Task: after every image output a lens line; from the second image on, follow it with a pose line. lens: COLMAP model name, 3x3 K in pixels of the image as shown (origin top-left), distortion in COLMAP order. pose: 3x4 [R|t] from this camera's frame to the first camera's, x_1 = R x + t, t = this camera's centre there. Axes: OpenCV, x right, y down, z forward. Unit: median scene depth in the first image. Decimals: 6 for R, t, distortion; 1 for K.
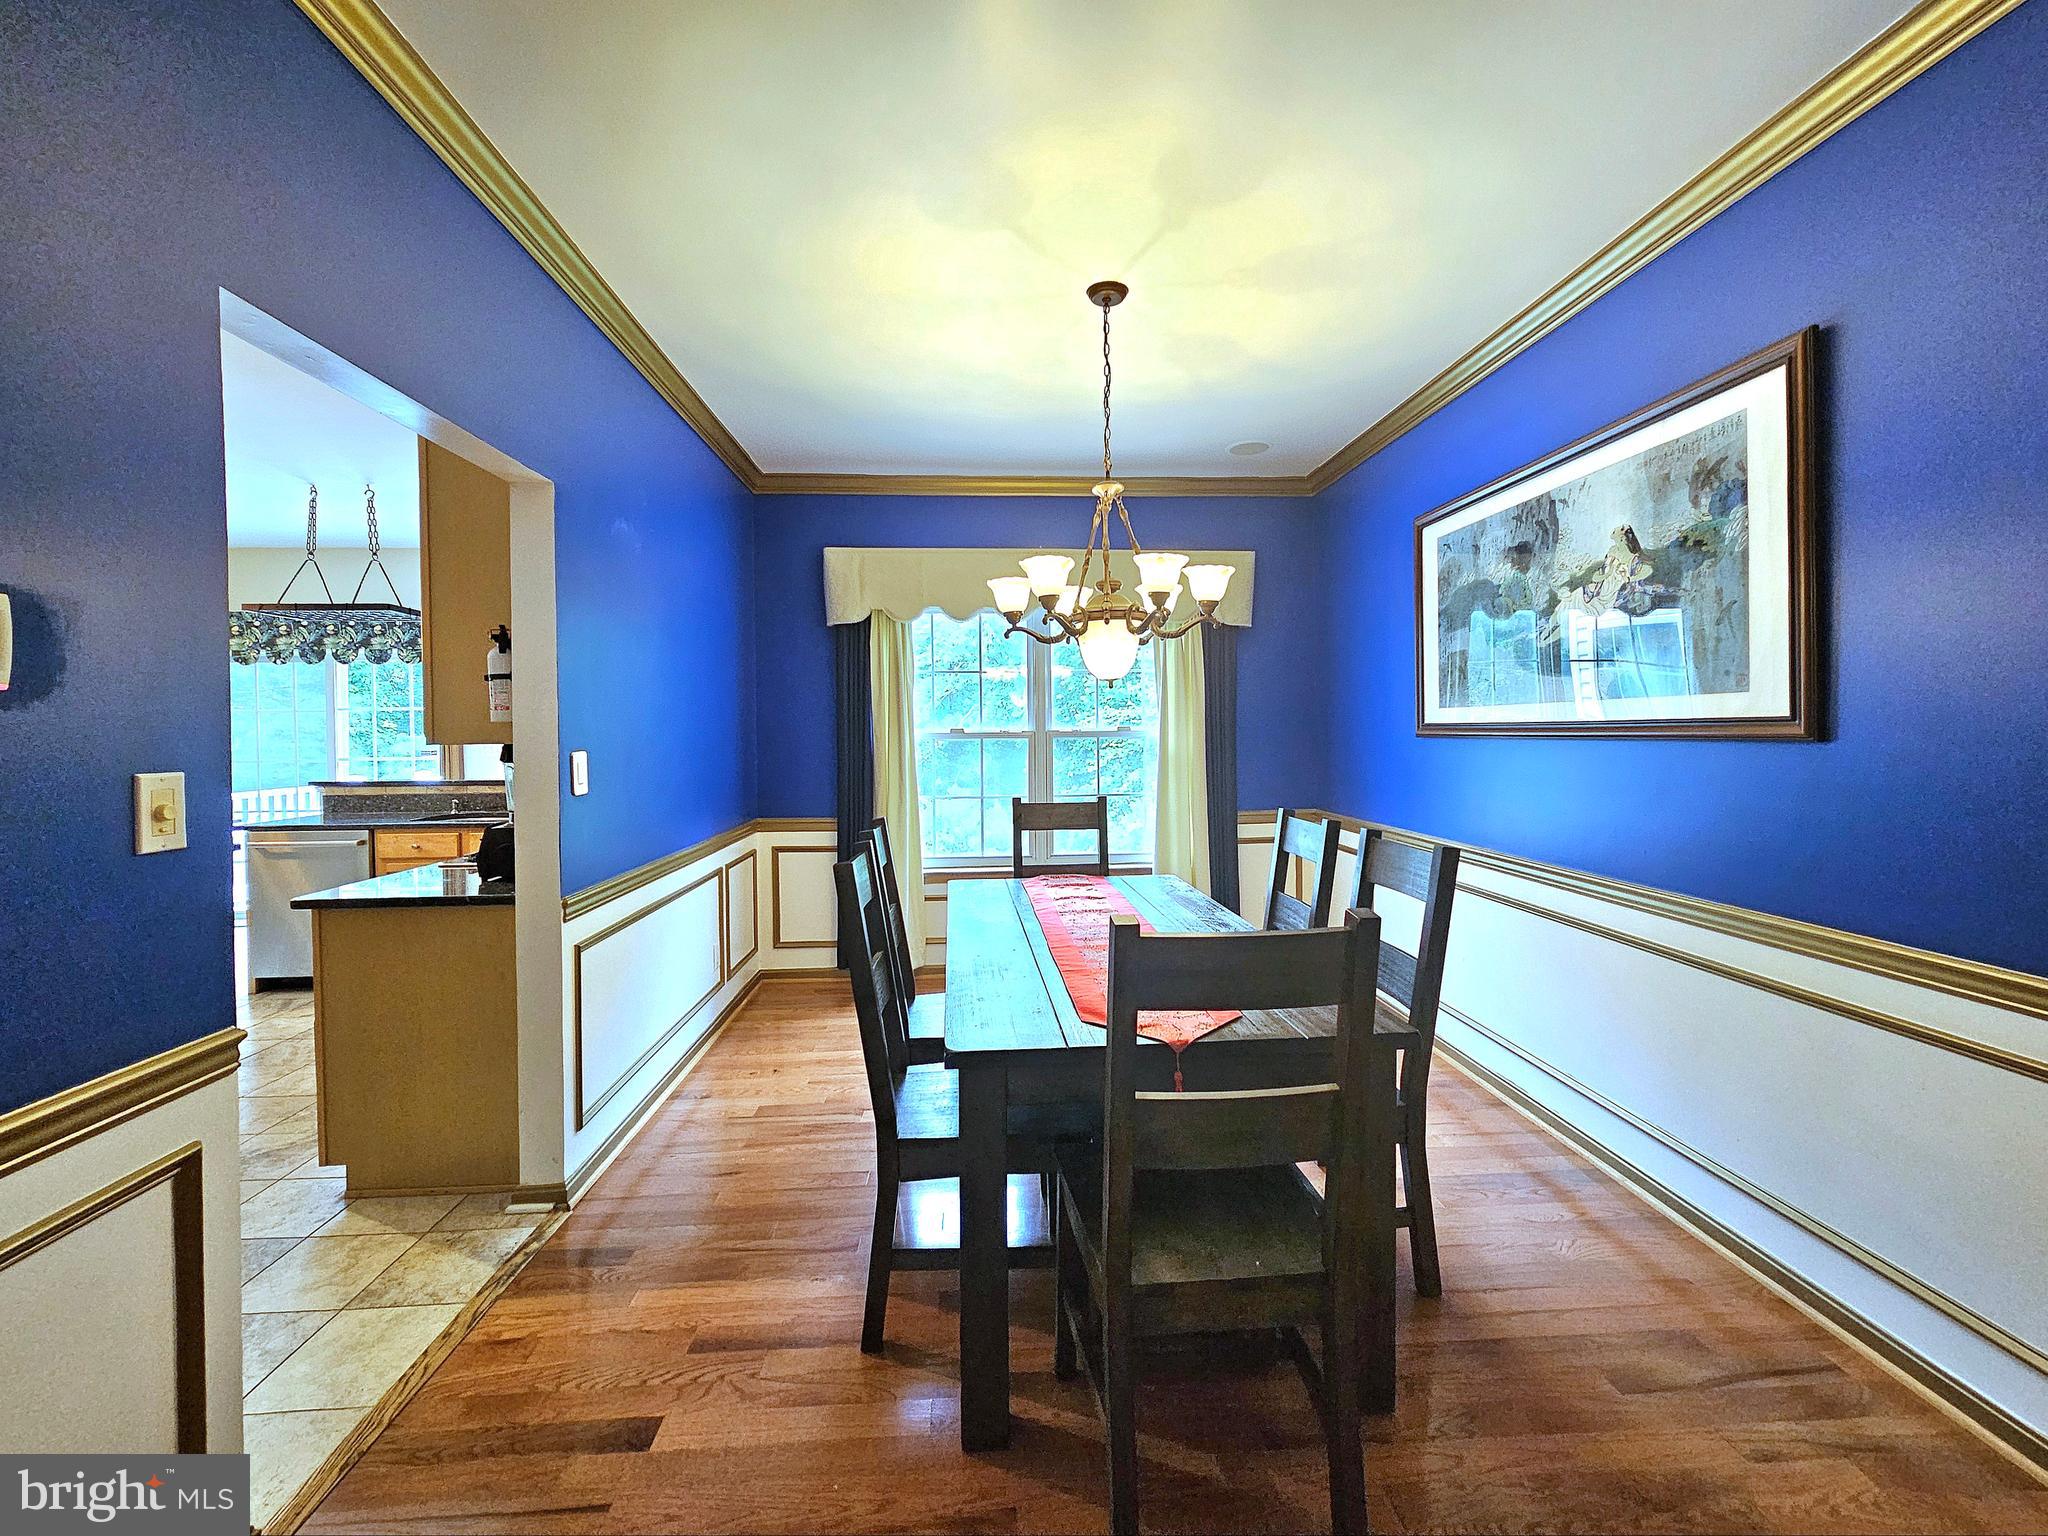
lens RADIAL K [[832.1, 0, 1025.2], [0, 832.1, 733.7], [0, 0, 1]] dist [0.001539, 0.000020]
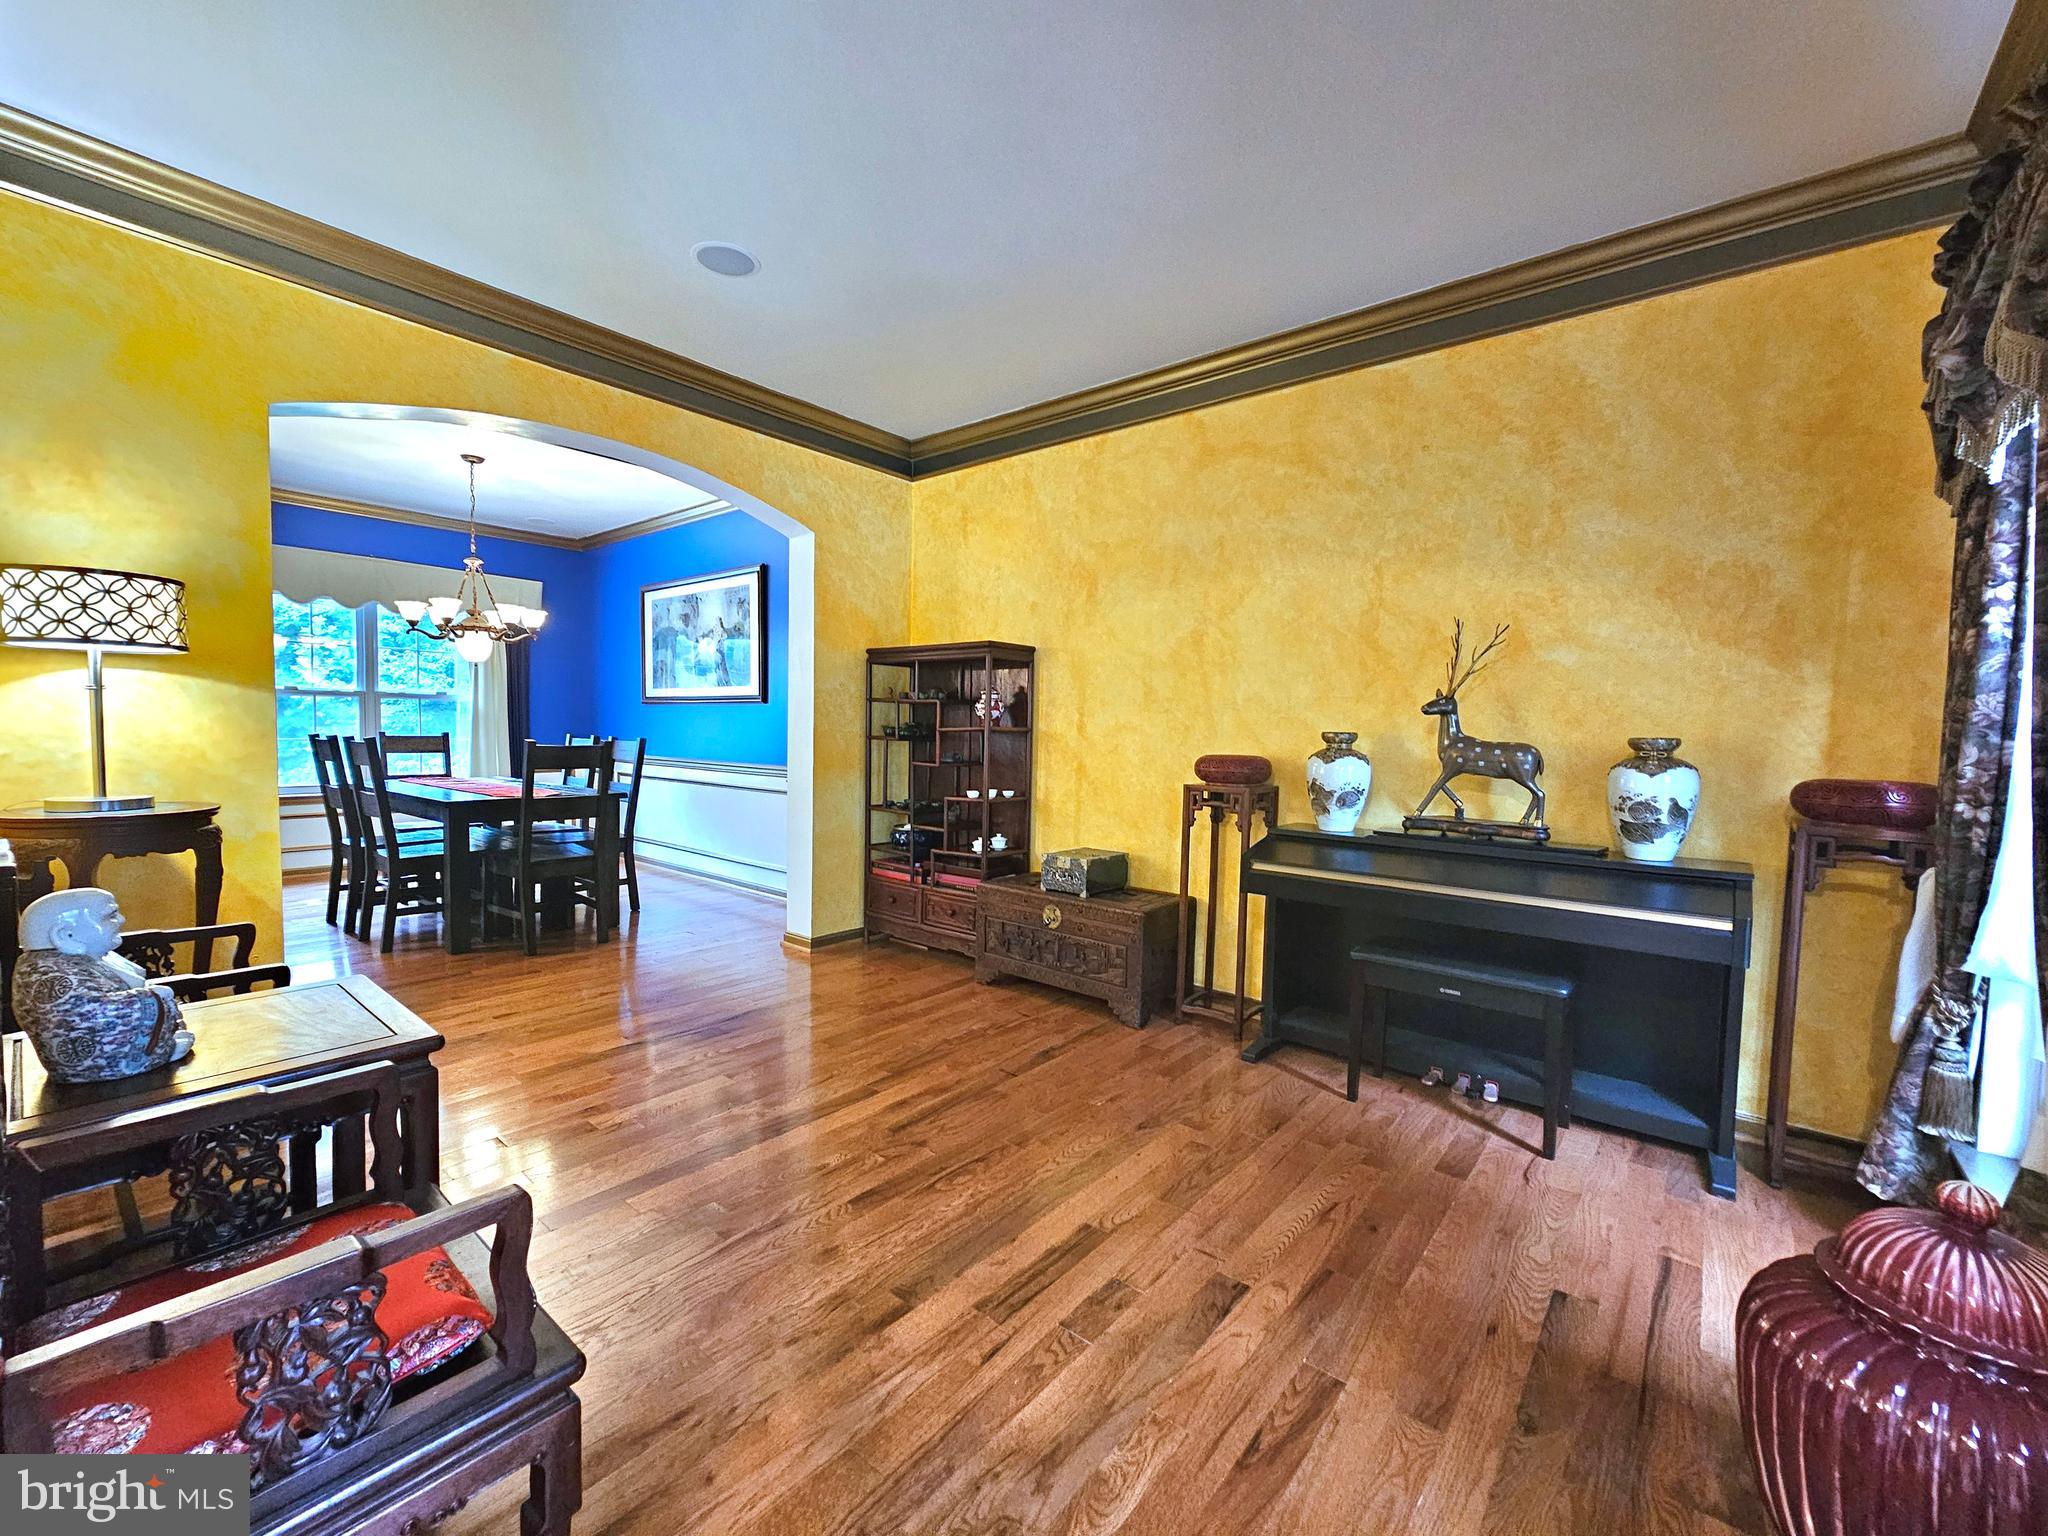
lens RADIAL K [[862.5, 0, 1015.0], [0, 862.5, 795.2], [0, 0, 1]] dist [0.000096, -0.000080]
pose [[0.687207, -0.035466, 0.725596, -0.420620], [-0.023289, 0.997219, 0.070799, 0.059629], [-0.726088, -0.065552, 0.684470, -1.080596]]
